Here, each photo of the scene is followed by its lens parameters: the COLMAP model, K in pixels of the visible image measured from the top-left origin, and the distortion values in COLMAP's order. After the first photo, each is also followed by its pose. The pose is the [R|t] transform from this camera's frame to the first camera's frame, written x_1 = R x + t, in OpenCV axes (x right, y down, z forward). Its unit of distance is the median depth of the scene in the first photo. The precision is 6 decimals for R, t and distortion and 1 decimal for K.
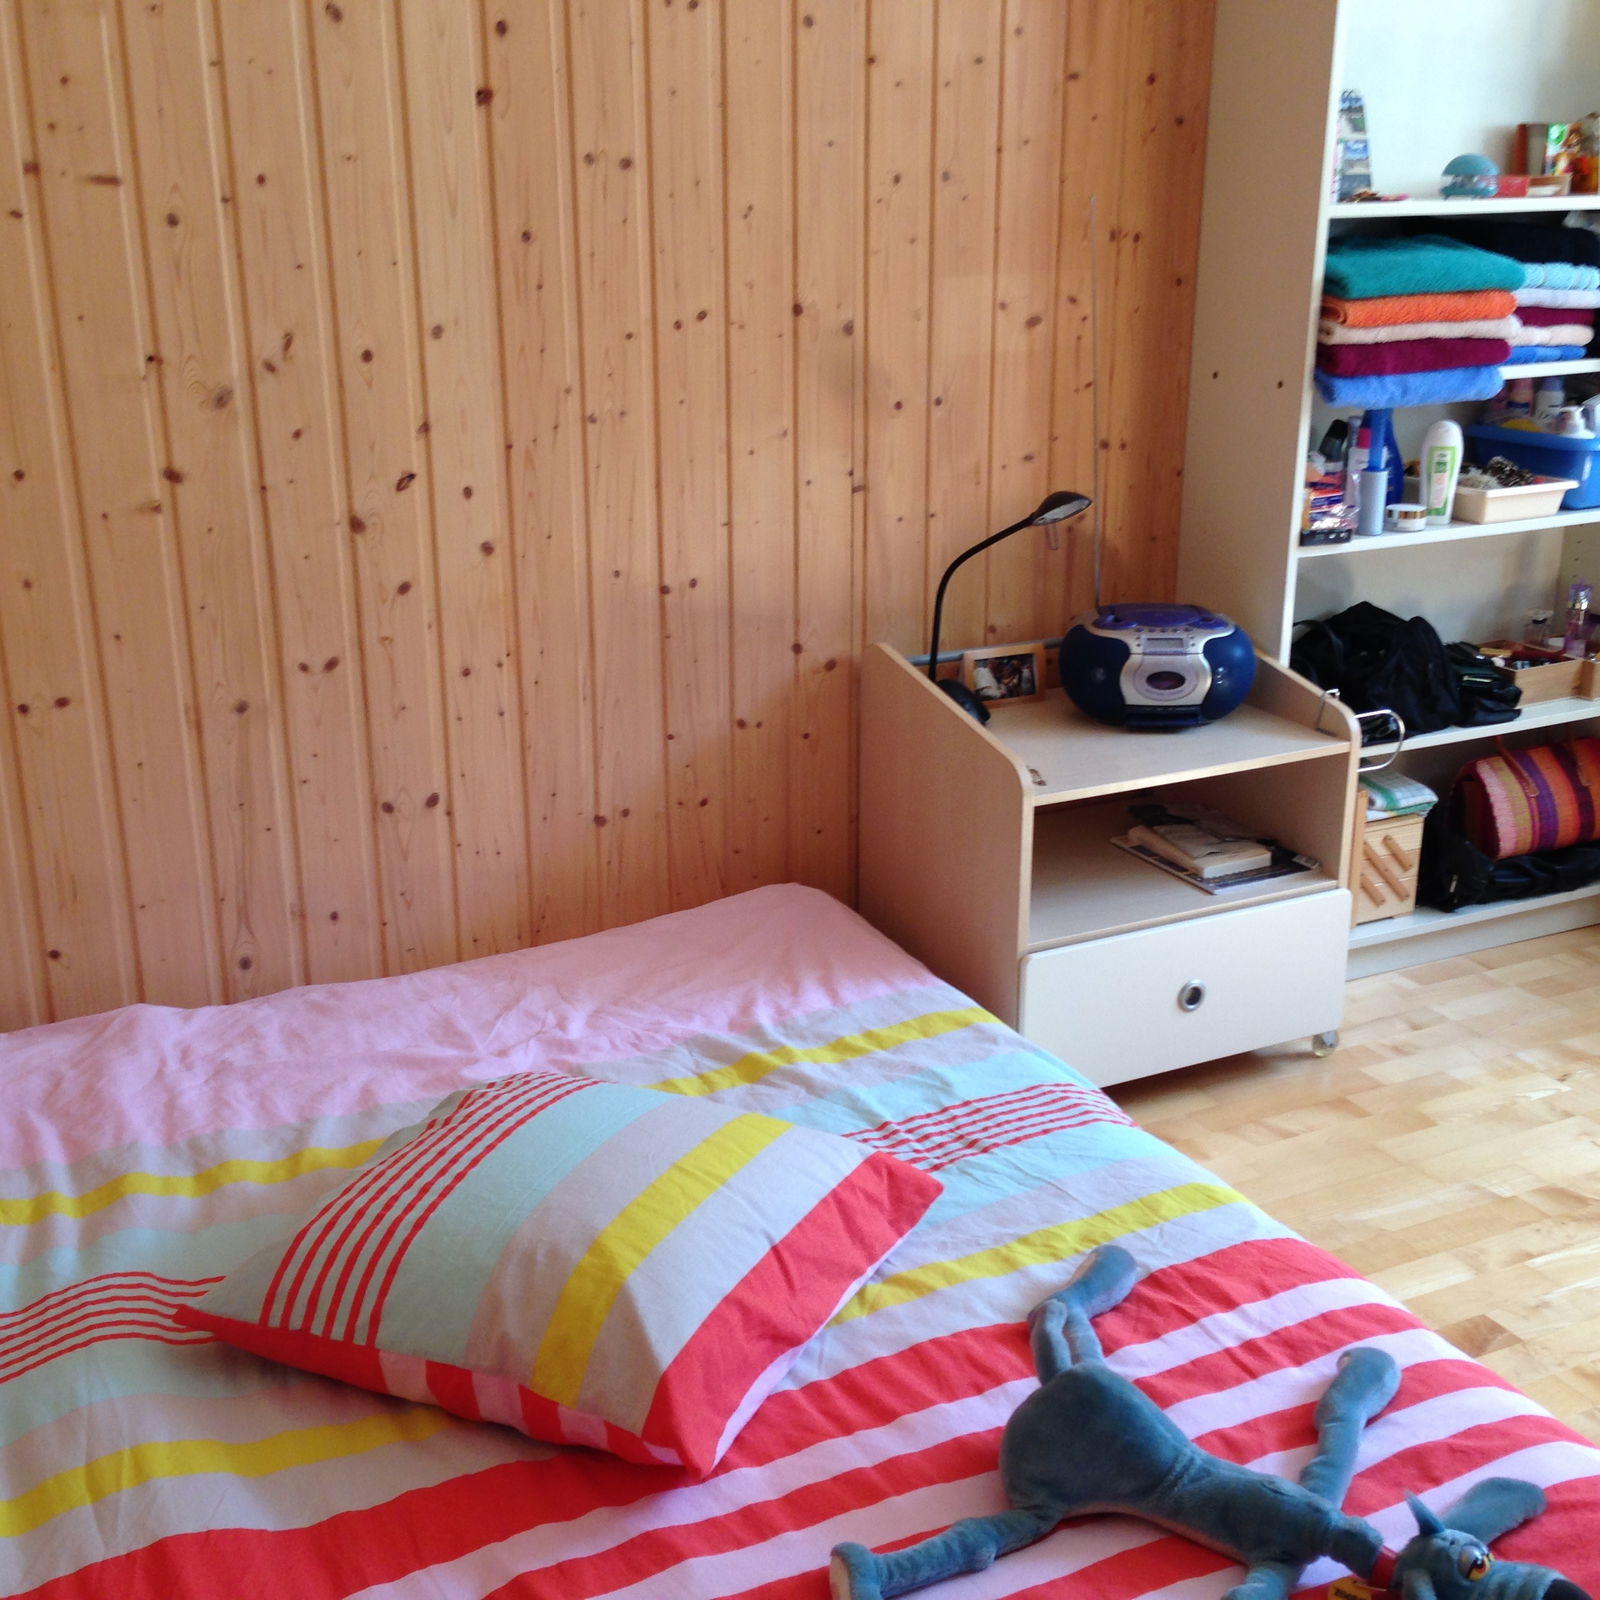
lens RADIAL K [[1977.8, 0, 802.6], [0, 1977.8, 794.1], [0, 0, 1]] dist [0.145576, -0.221322]
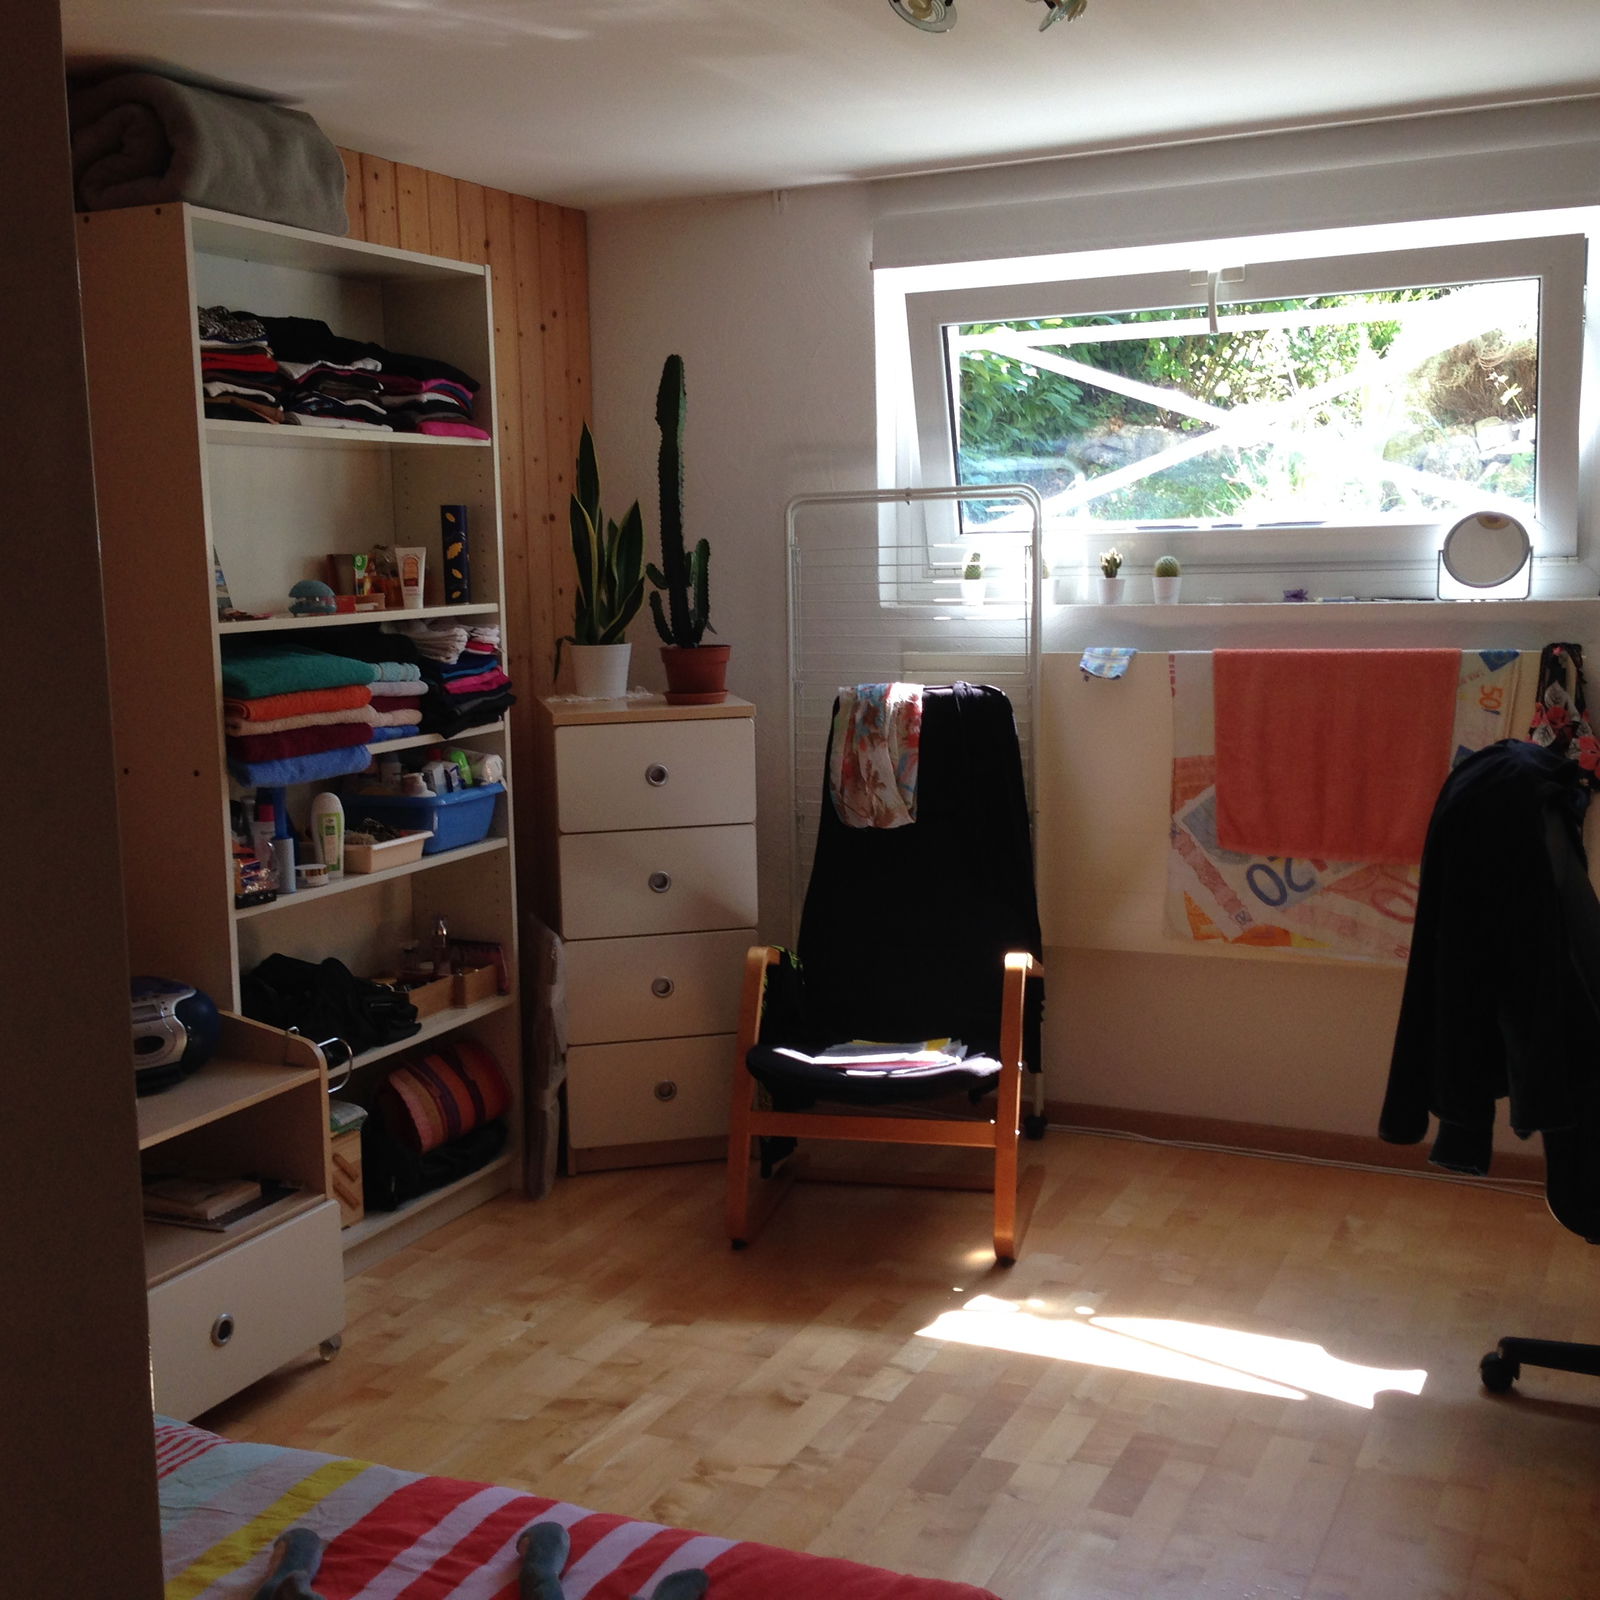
lens RADIAL K [[1977.8, 0, 802.6], [0, 1977.8, 794.1], [0, 0, 1]] dist [0.145576, -0.221322]
pose [[0.788789, -0.097860, 0.606824, -0.179424], [0.212006, 0.969977, -0.119155, 0.015821], [-0.576945, 0.222638, 0.785854, -0.091980]]
